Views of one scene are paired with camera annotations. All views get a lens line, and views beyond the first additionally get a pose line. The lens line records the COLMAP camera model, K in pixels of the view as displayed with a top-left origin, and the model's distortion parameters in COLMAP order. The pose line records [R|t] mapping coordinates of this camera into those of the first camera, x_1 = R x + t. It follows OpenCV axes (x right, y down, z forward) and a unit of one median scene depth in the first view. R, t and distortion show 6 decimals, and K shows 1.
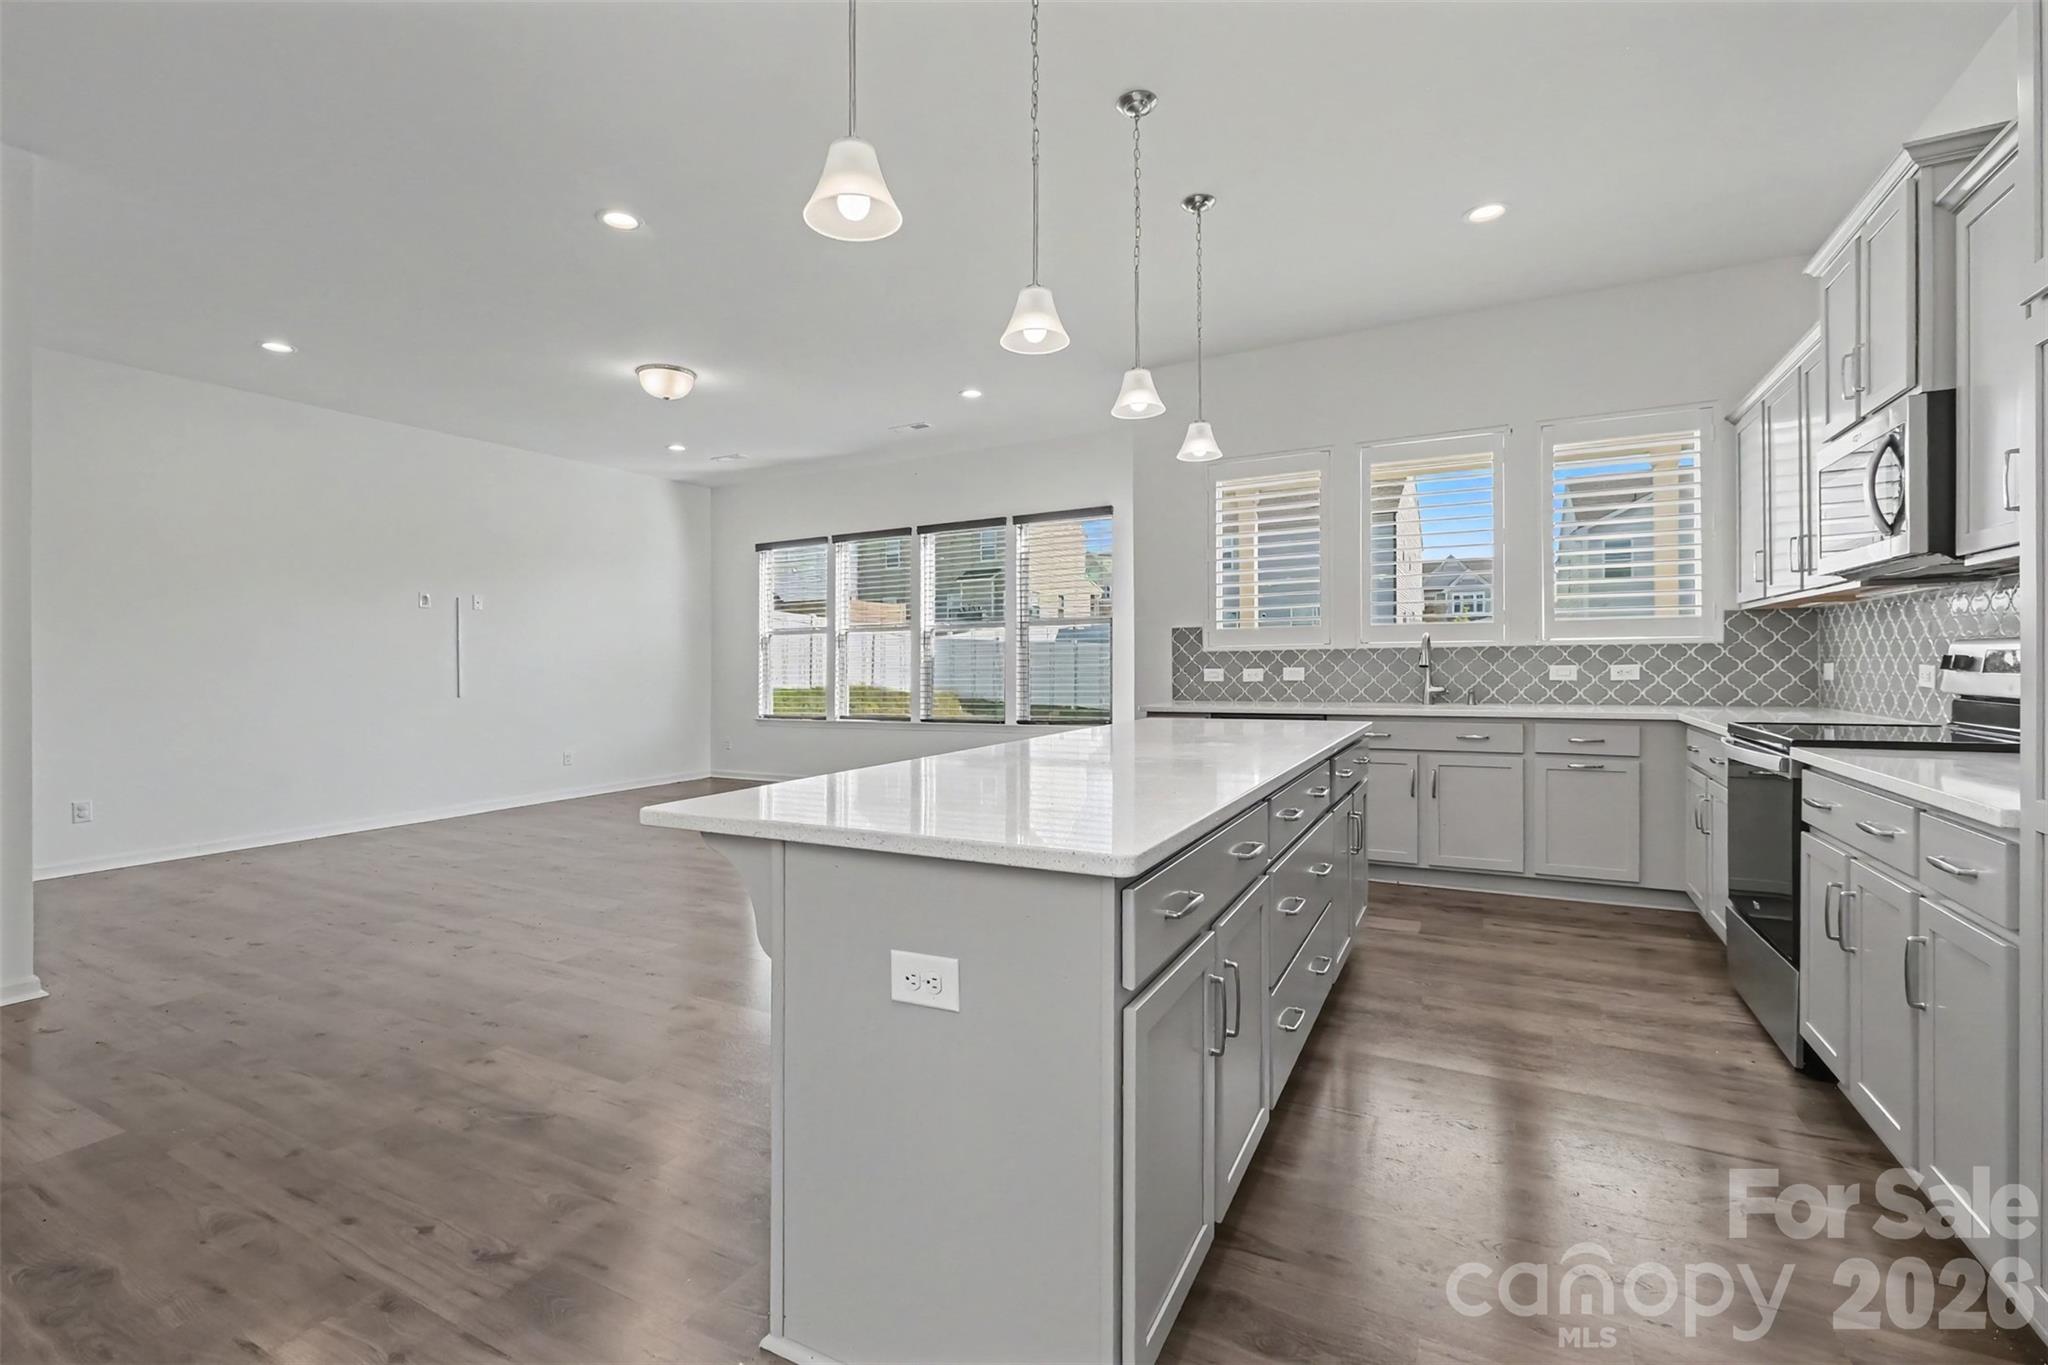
lens RADIAL K [[901.2, 0, 1007.6], [0, 901.2, 658.9], [0, 0, 1]] dist [-0.001802, -0.000718]
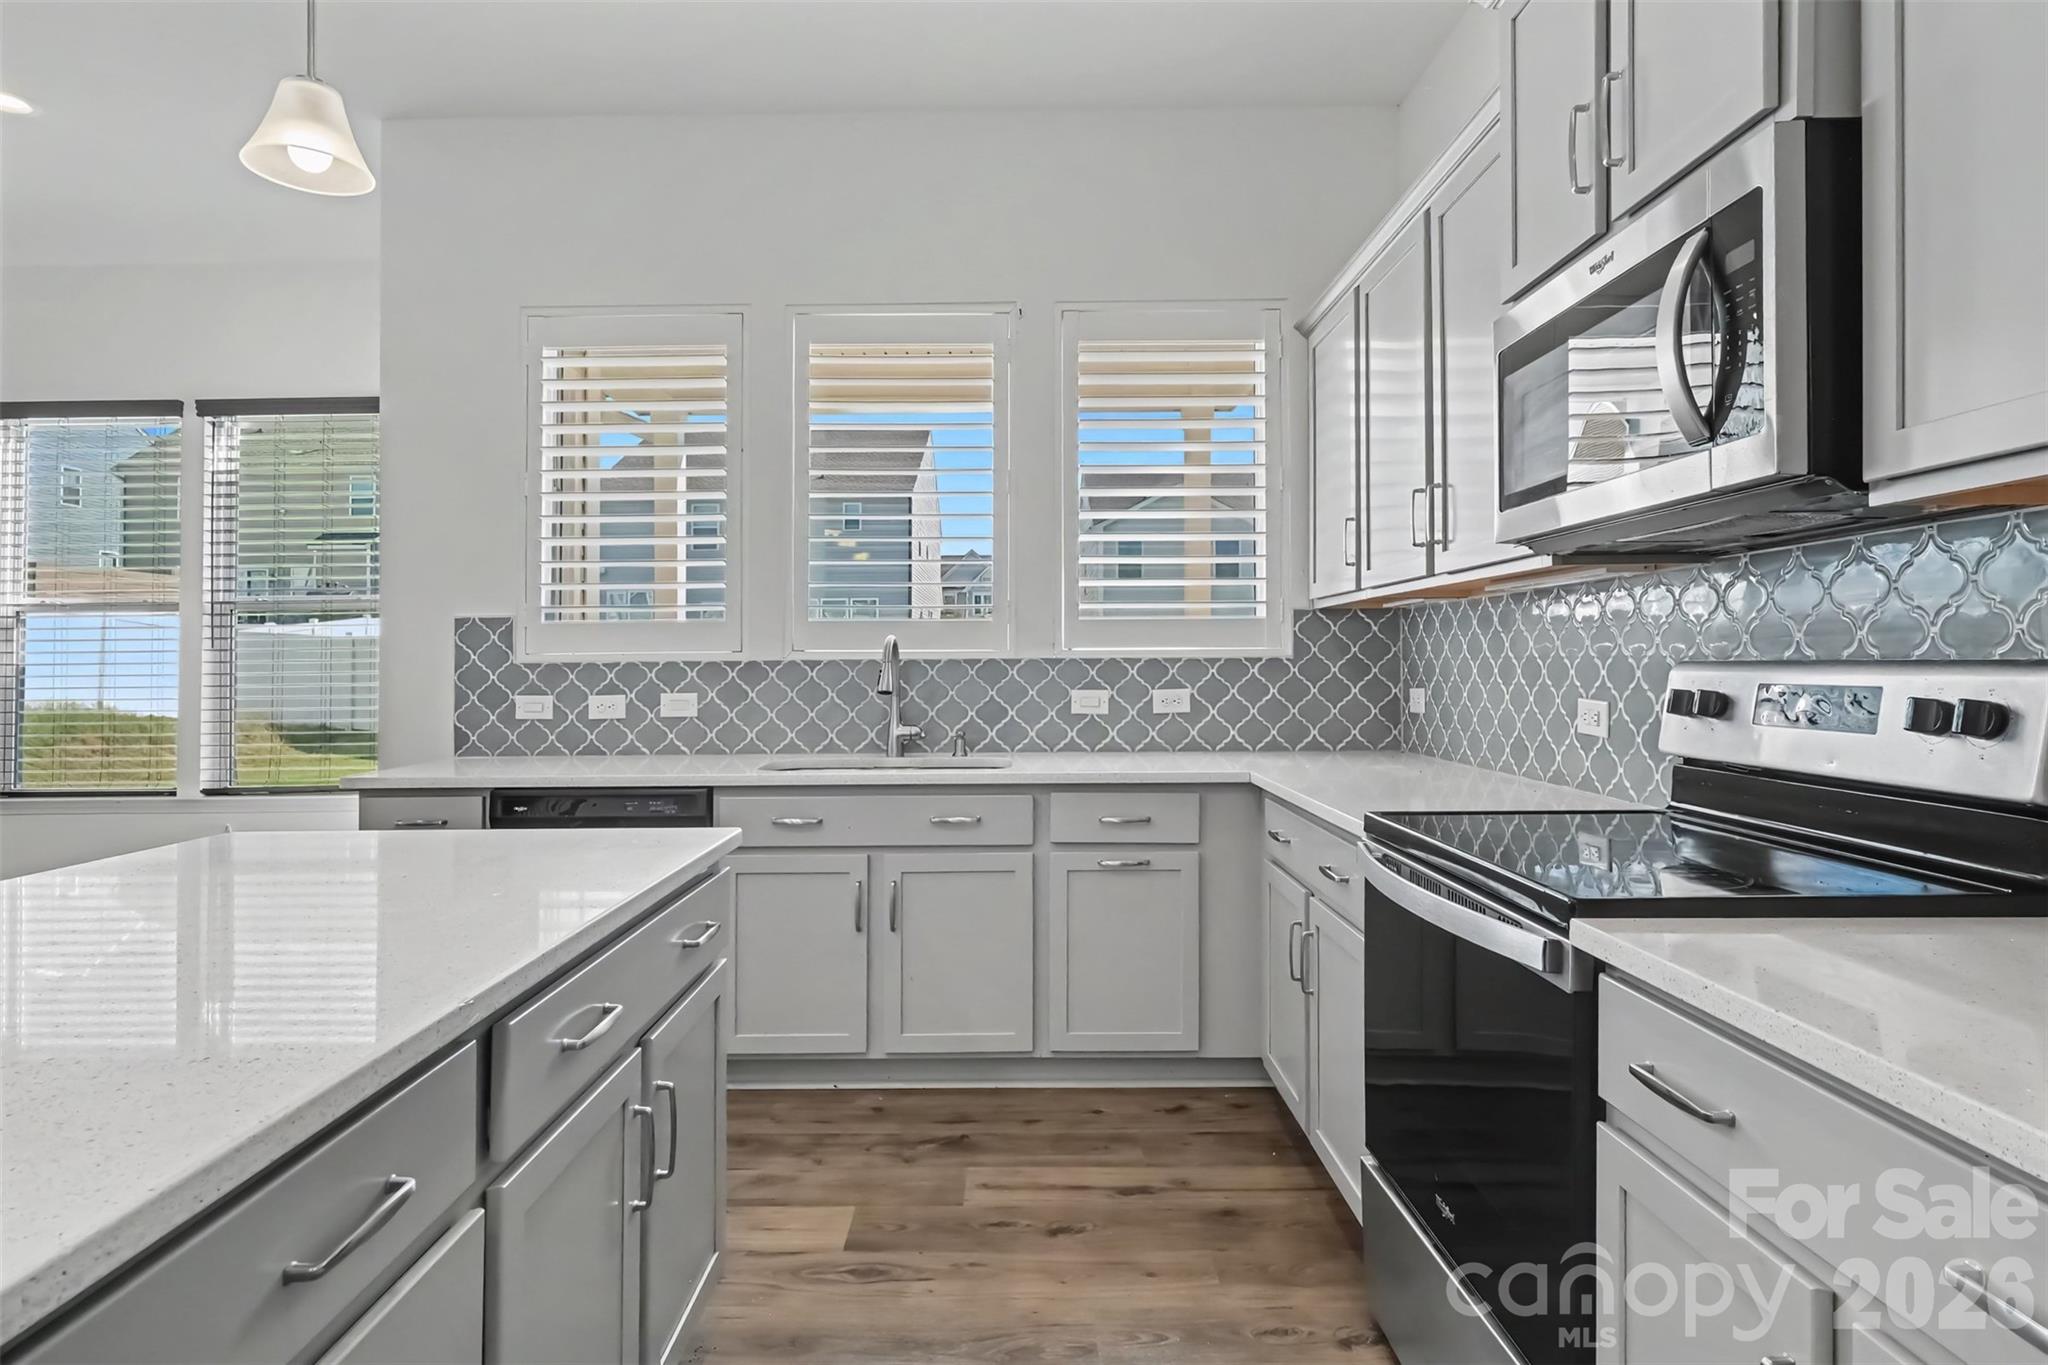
lens RADIAL K [[1074.6, 0, 1013.0], [0, 1074.6, 652.4], [0, 0, 1]] dist [0.023128, 0.000174]
pose [[0.883311, 0.009165, 0.468698, 0.220031], [-0.004810, 0.999933, -0.010487, -0.011450], [-0.468763, 0.007008, 0.883296, 0.366338]]
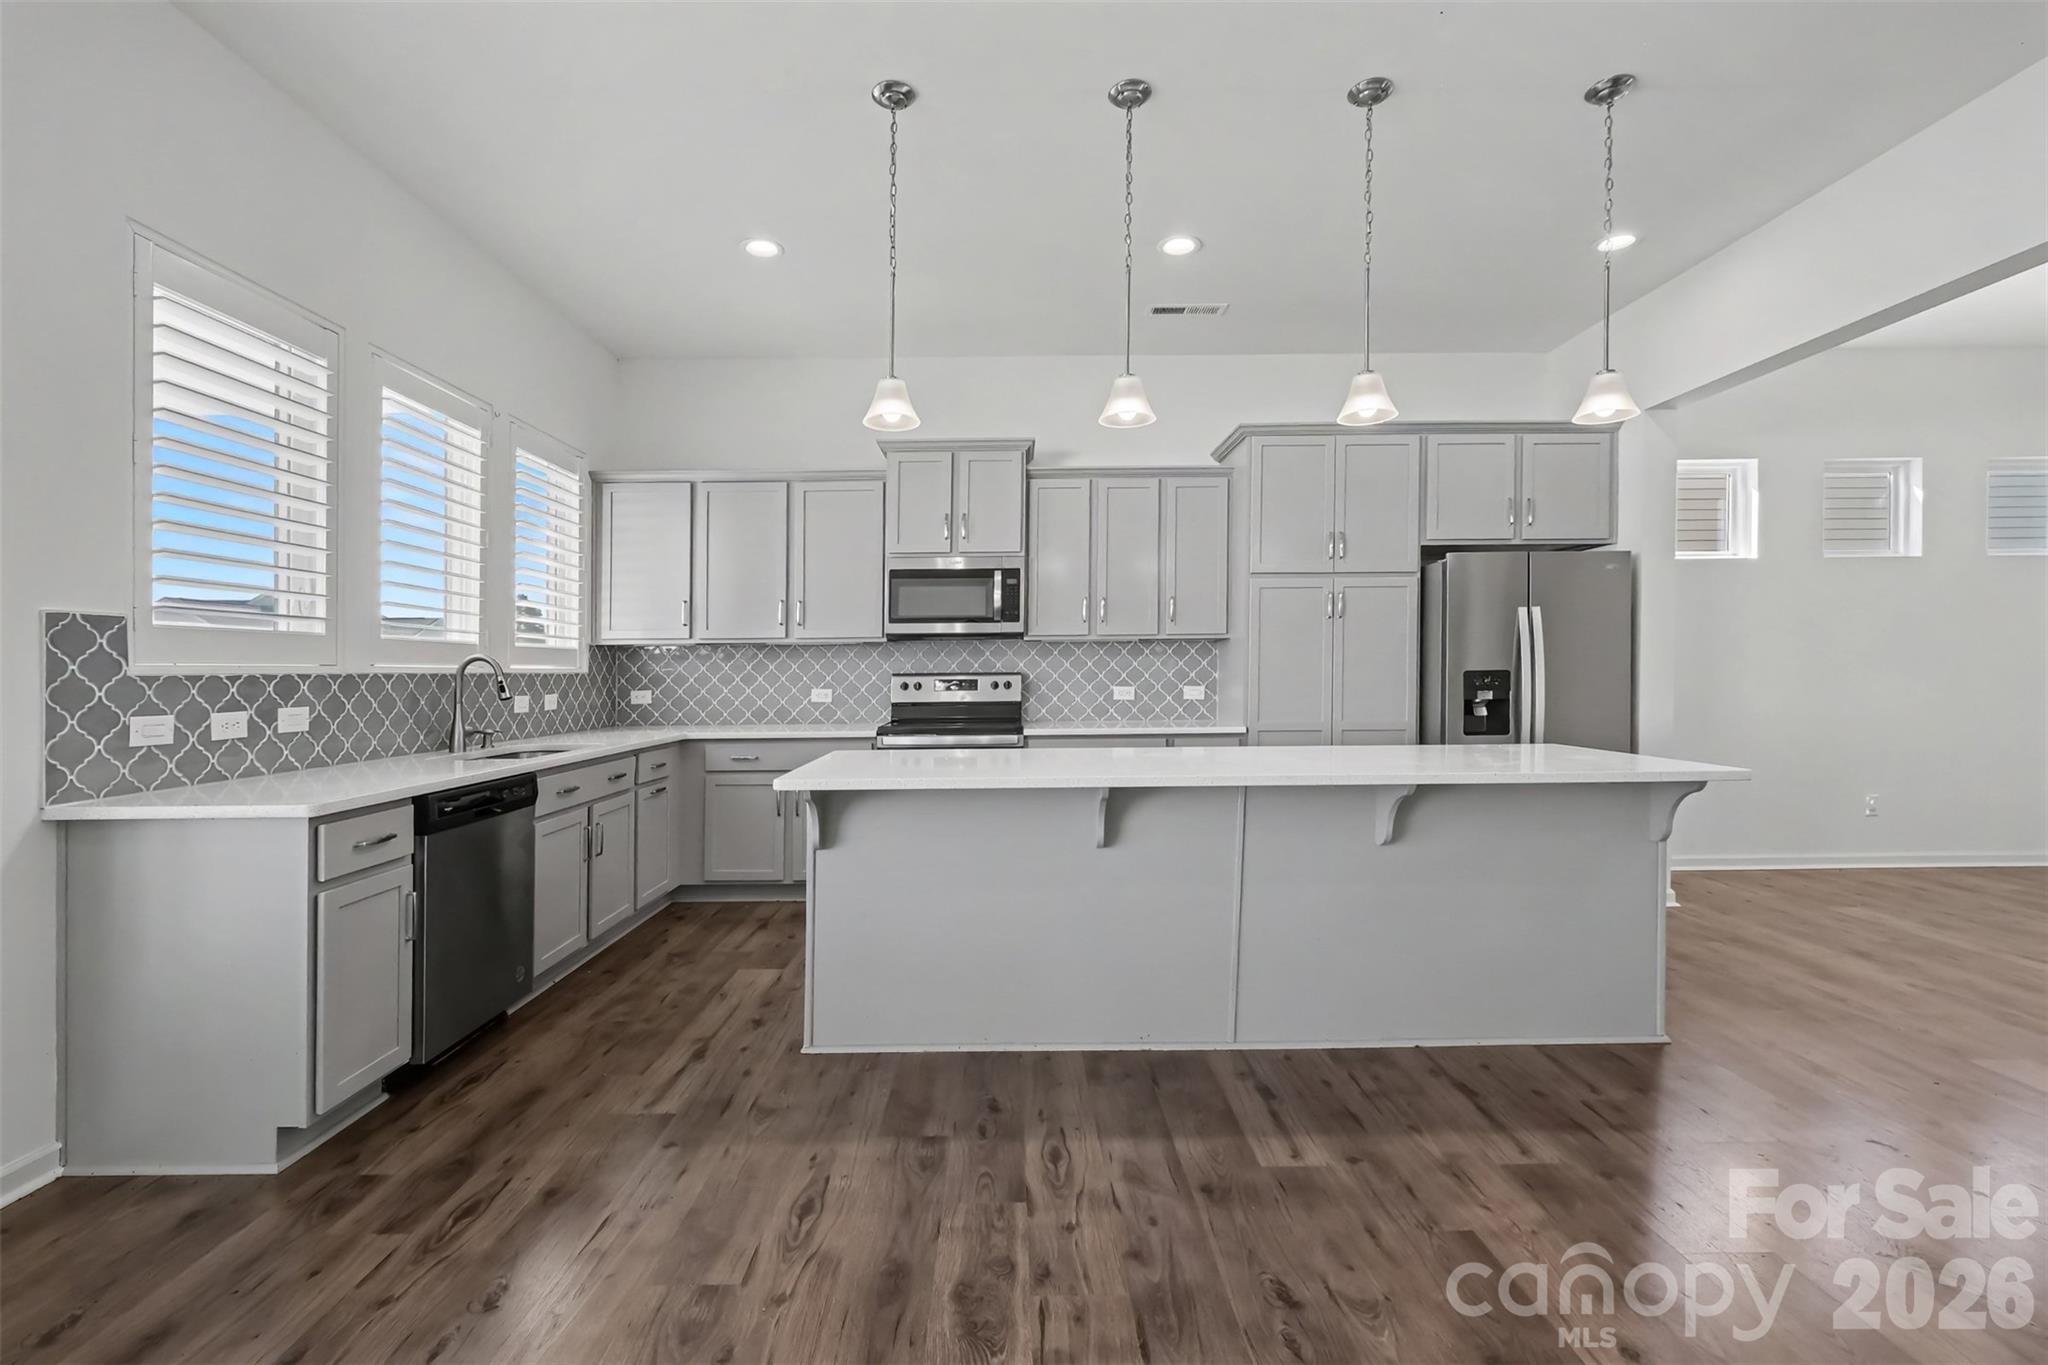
lens RADIAL K [[924.0, 0, 996.9], [0, 924.0, 681.3], [0, 0, 1]] dist [-0.001164, -0.000321]
pose [[-0.473862, 0.006215, 0.880577, -0.431543], [0.009621, 0.999952, -0.001880, -0.001015], [-0.880547, 0.007581, -0.473899, 1.048505]]
